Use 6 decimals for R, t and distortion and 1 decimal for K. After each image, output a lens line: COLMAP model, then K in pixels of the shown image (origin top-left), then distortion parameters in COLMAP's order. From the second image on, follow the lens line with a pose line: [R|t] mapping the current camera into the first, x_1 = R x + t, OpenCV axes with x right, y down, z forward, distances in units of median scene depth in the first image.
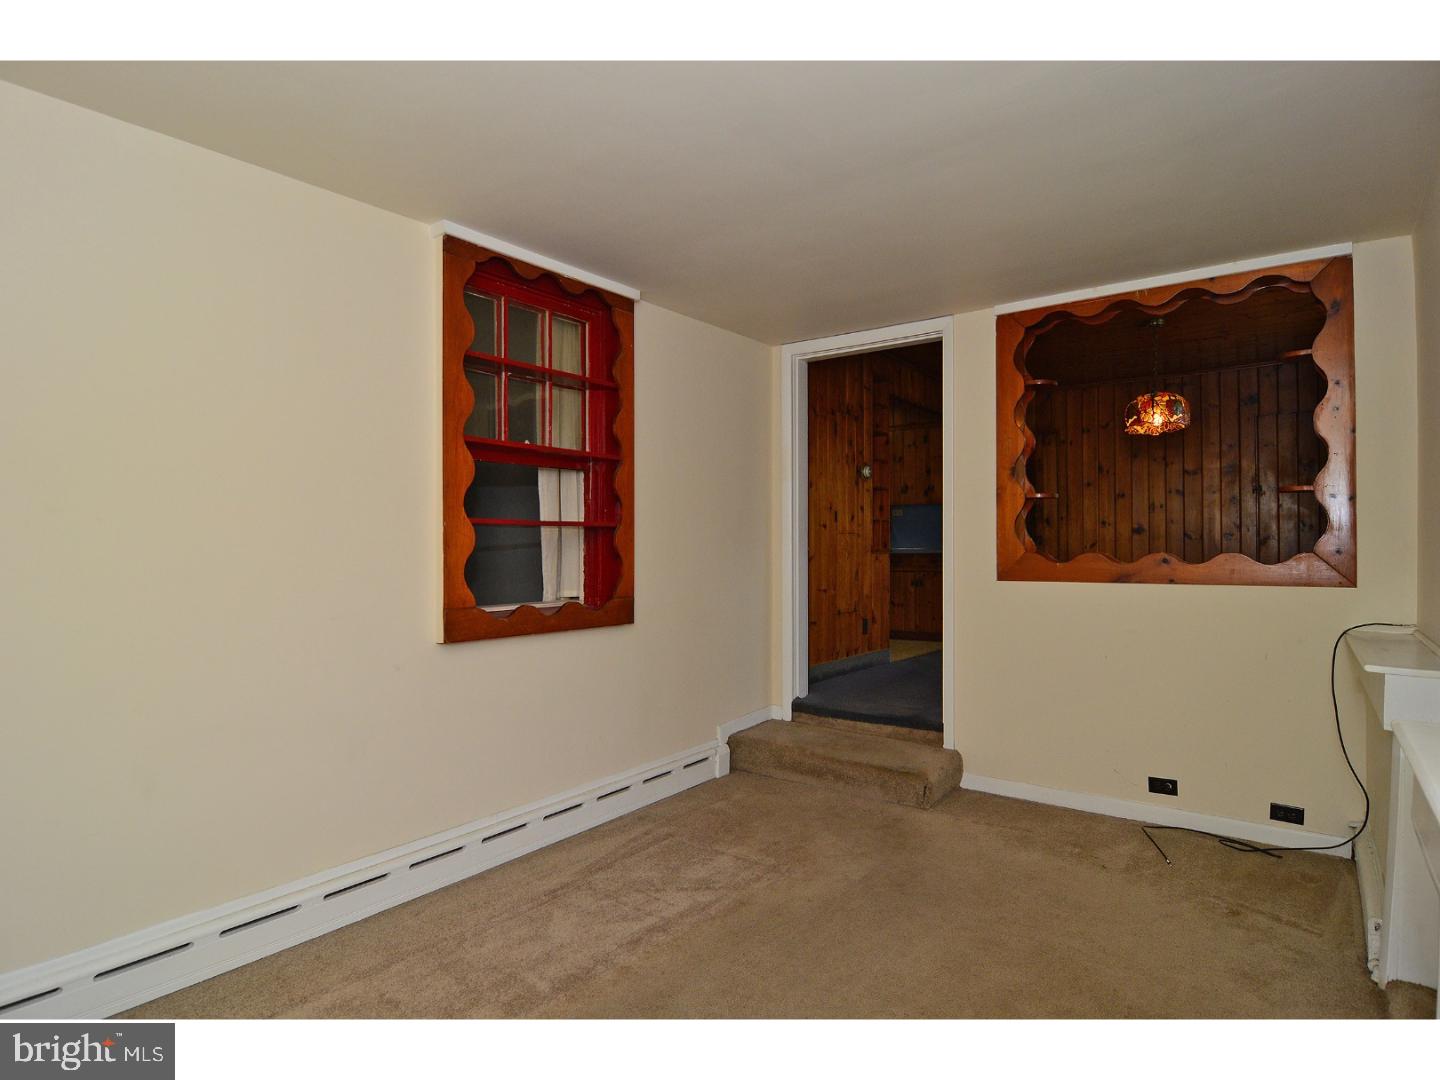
lens RADIAL K [[795.5, 0, 715.1], [0, 795.5, 544.4], [0, 0, 1]] dist [-0.002652, -0.014345]
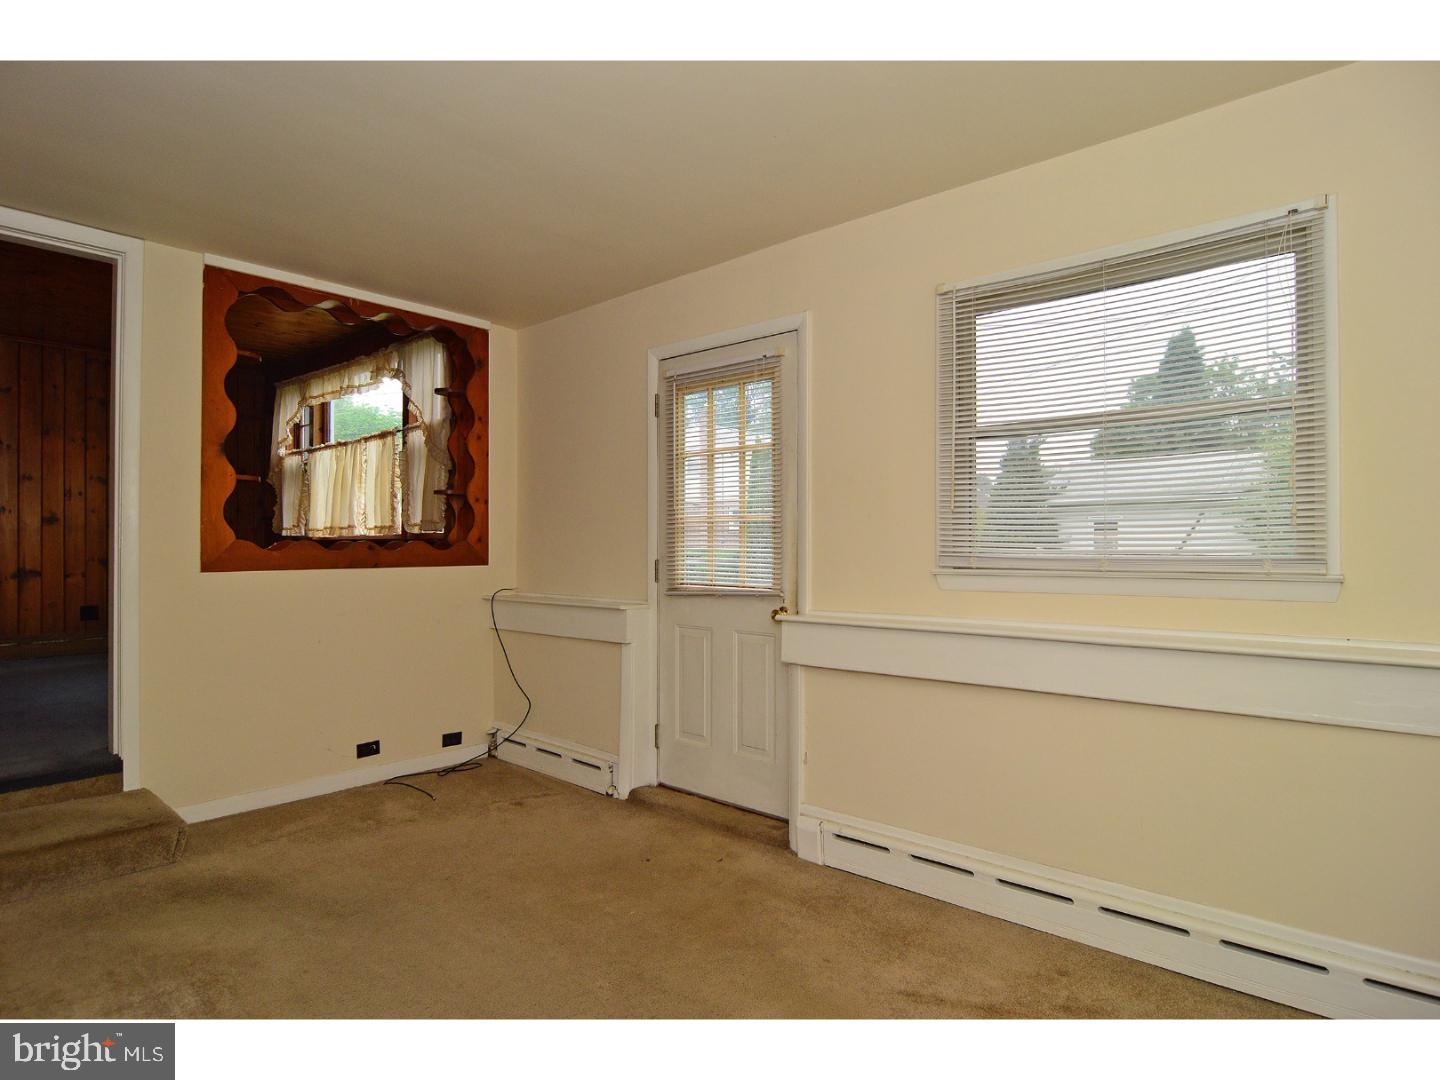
lens RADIAL K [[795.5, 0, 715.1], [0, 795.5, 544.4], [0, 0, 1]] dist [-0.002652, -0.014345]
pose [[0.062993, 0.002908, 0.998010, -0.496513], [-0.002565, 0.999993, -0.002752, 0.017247], [-0.998011, -0.002387, 0.063000, 0.419977]]
